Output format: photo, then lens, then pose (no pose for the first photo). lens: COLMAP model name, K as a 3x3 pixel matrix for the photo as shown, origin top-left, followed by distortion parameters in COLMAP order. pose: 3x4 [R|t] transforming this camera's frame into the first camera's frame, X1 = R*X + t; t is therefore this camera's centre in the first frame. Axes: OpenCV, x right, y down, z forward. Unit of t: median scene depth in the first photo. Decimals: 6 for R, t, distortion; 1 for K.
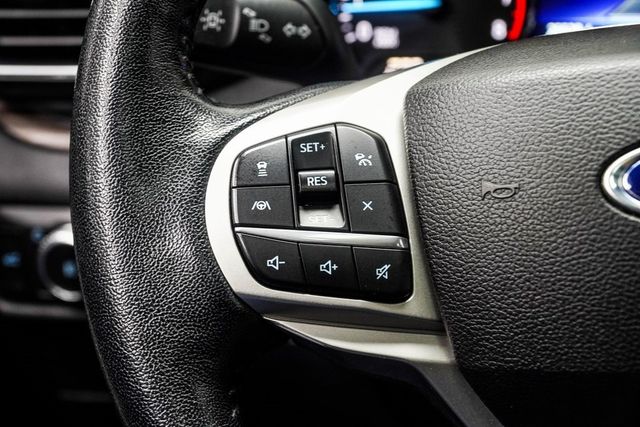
lens RADIAL K [[1246.9, 0, 320.6], [0, 1246.9, 211.1], [0, 0, 1]] dist [0.055038, 0.000000]
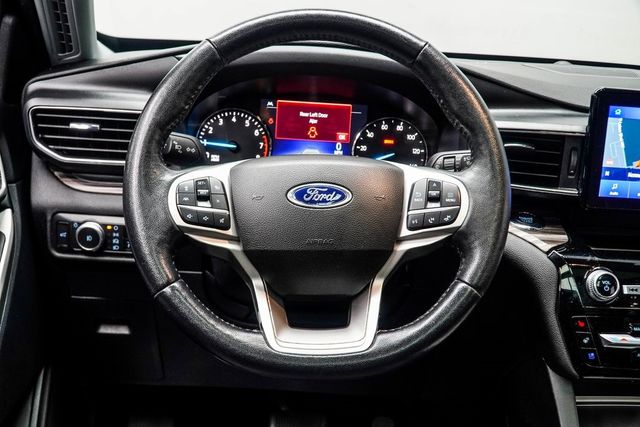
lens RADIAL K [[714.2, 0, 319.2], [0, 714.2, 213.5], [0, 0, 1]] dist [-0.022031, 0.000000]
pose [[0.972071, 0.050183, 0.229258, -0.134039], [-0.030482, 0.995594, -0.088681, 0.188072], [-0.232698, 0.079216, 0.969318, -0.899058]]
